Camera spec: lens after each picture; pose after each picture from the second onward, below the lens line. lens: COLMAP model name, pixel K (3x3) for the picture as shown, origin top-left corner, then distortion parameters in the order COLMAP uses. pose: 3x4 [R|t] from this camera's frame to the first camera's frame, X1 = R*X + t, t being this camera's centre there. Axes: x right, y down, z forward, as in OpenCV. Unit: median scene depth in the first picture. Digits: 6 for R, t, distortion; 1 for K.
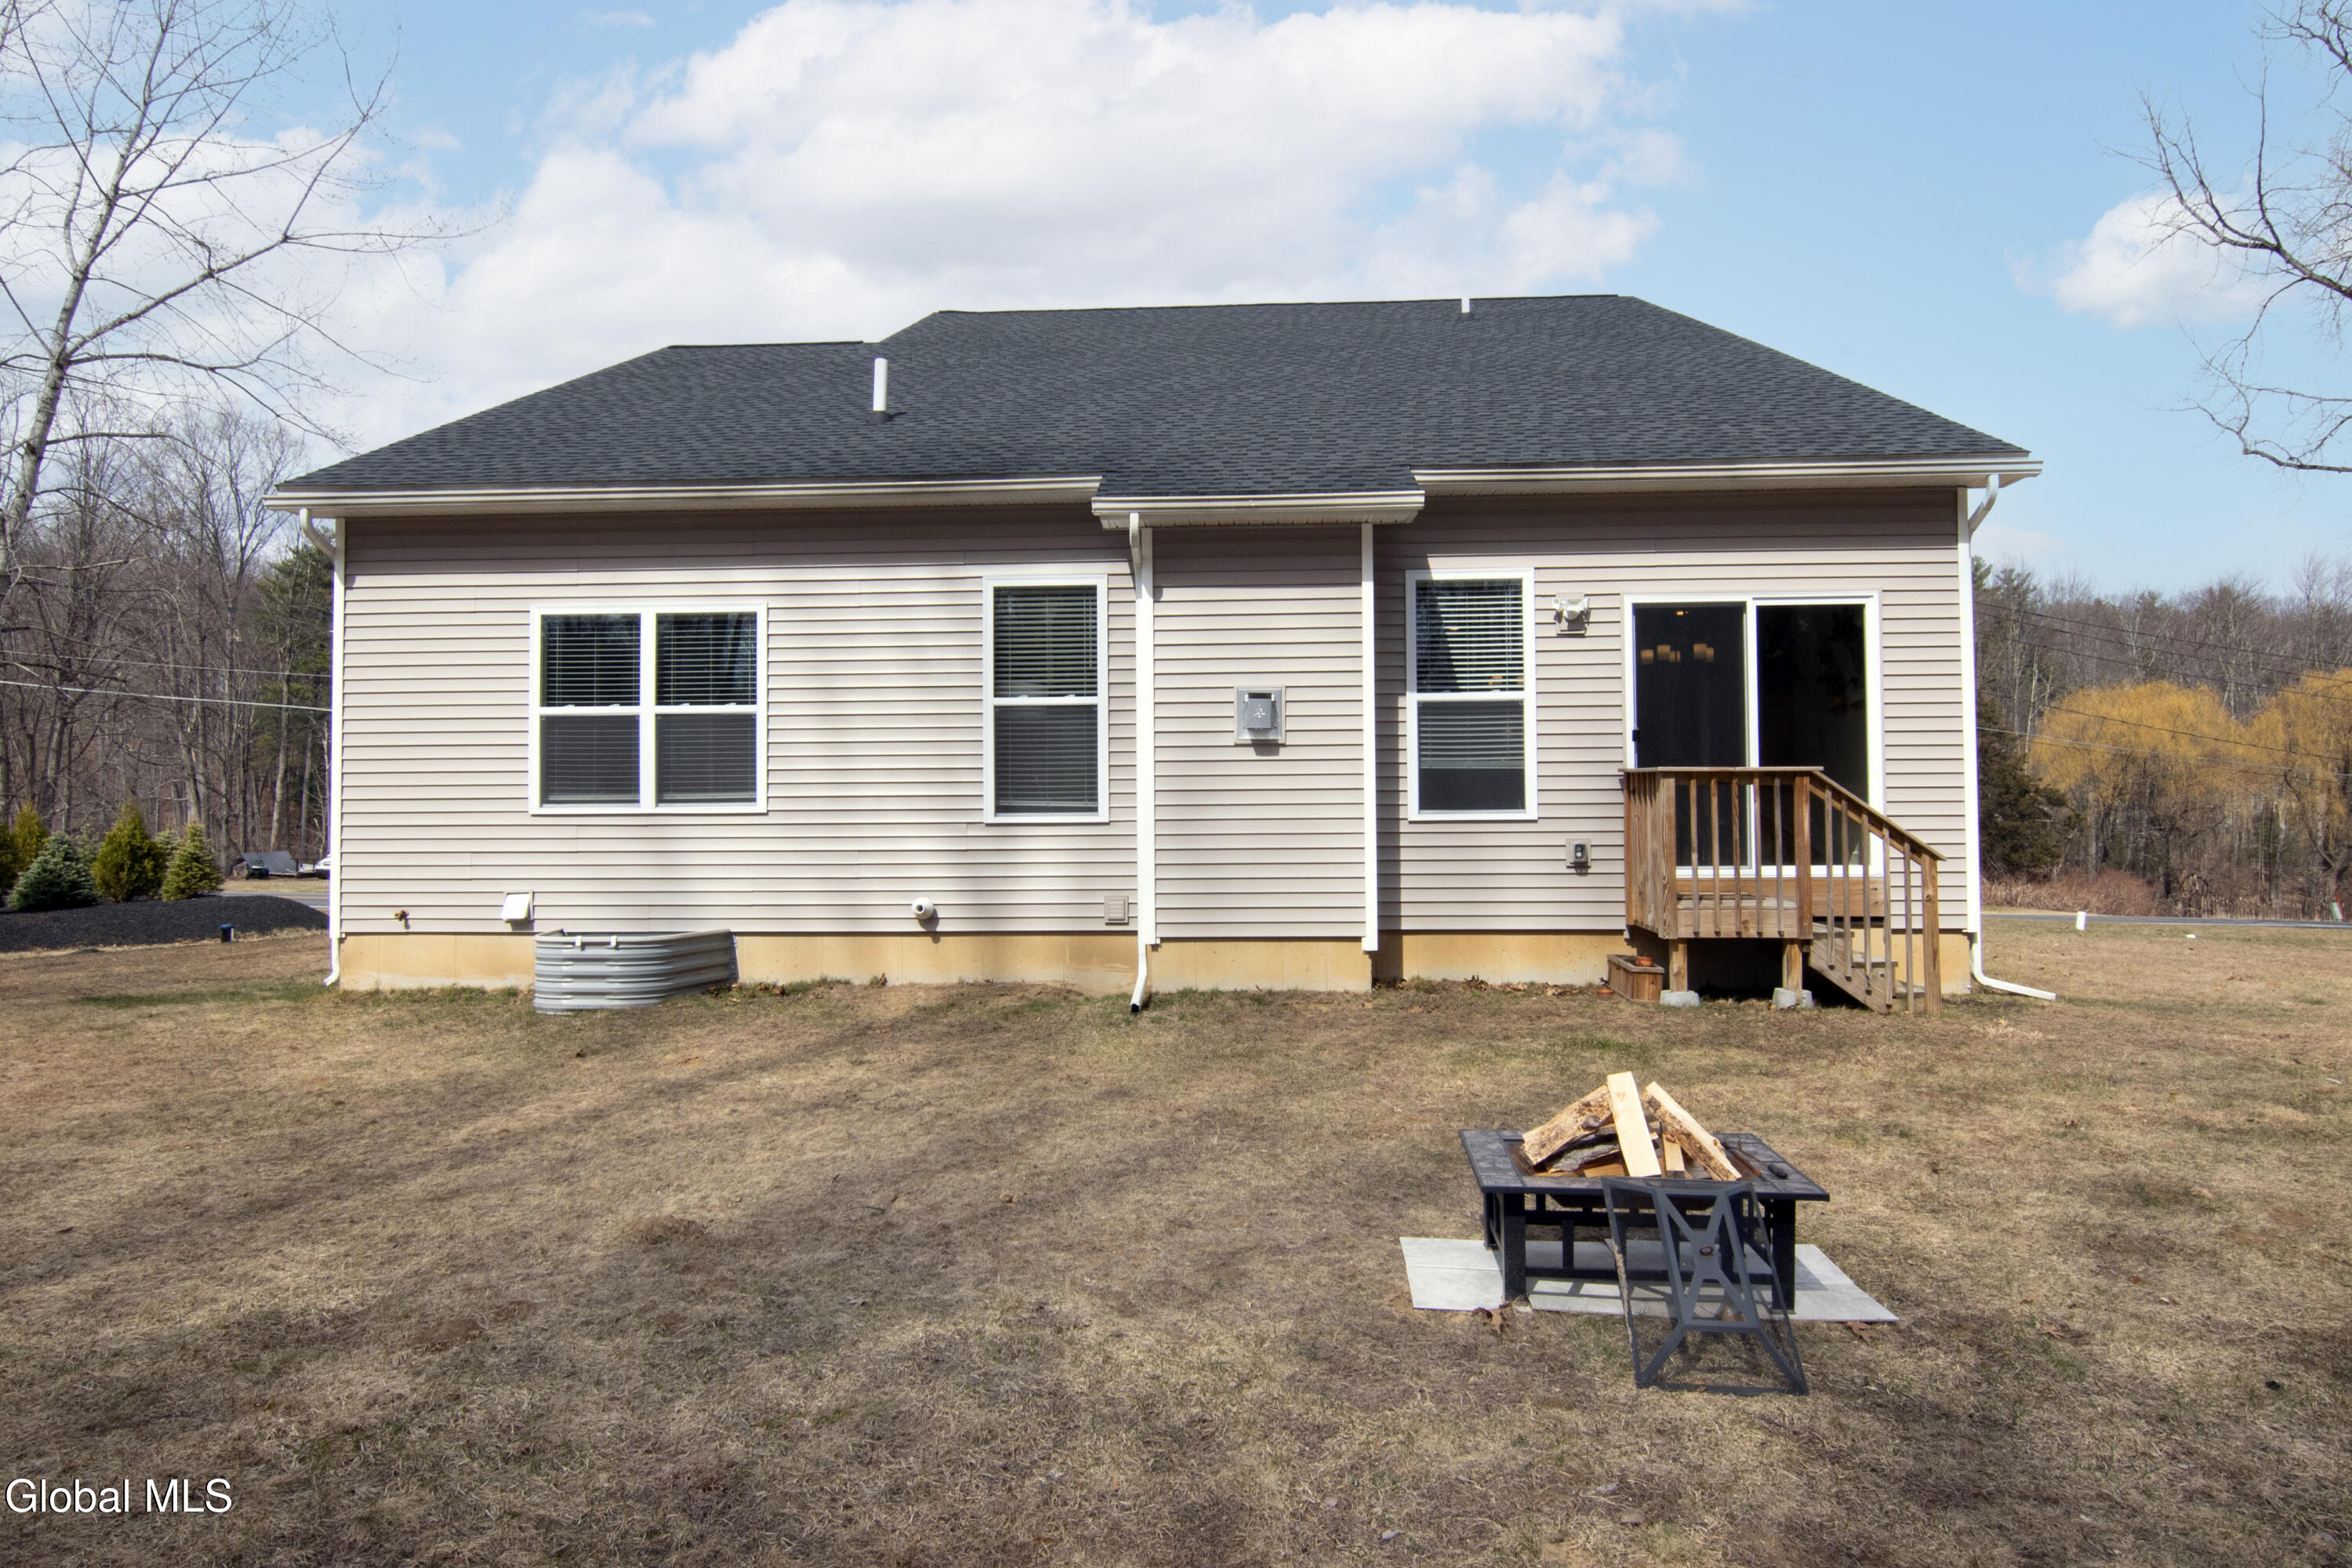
lens RADIAL K [[1414.4, 0, 1176.0], [0, 1414.4, 784.0], [0, 0, 1]] dist [-0.007182, -0.000533]
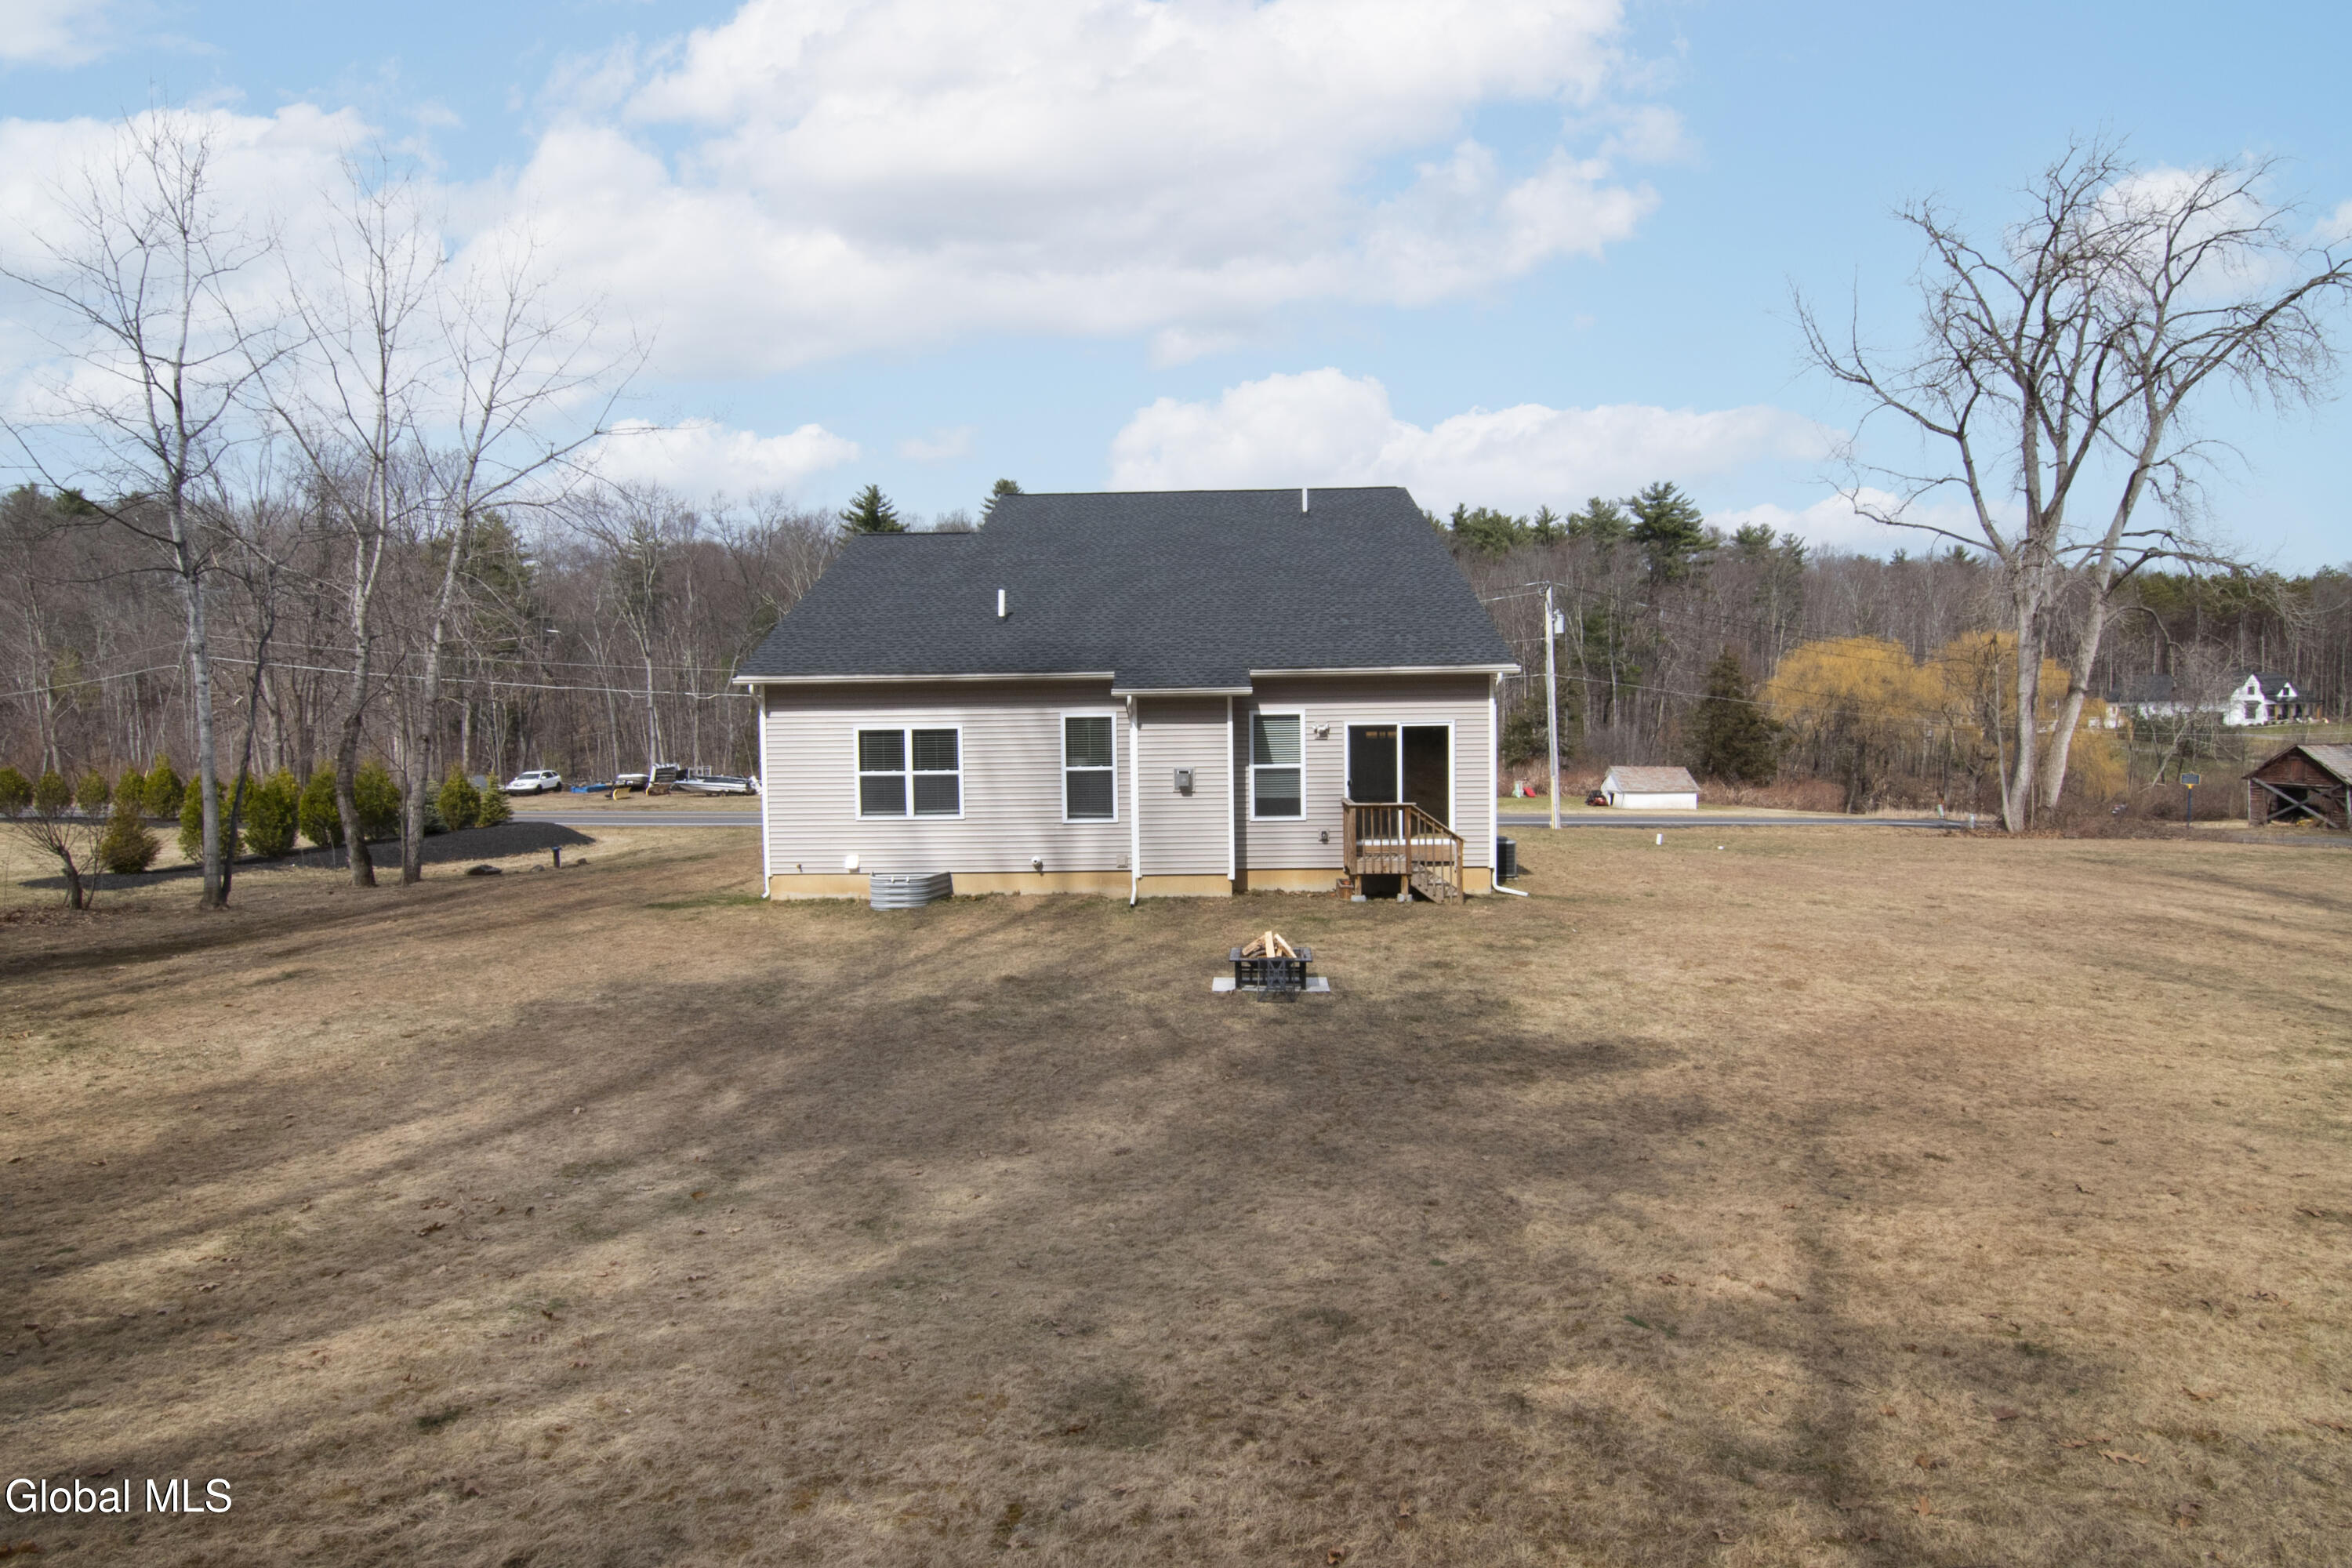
lens RADIAL K [[1126.0, 0, 1176.0], [0, 1126.0, 784.0], [0, 0, 1]] dist [0.001712, -0.000359]
pose [[0.999537, -0.009257, 0.028998, -0.007116], [0.007084, 0.997222, 0.074153, -0.168910], [-0.029604, -0.073913, 0.996825, -0.802118]]
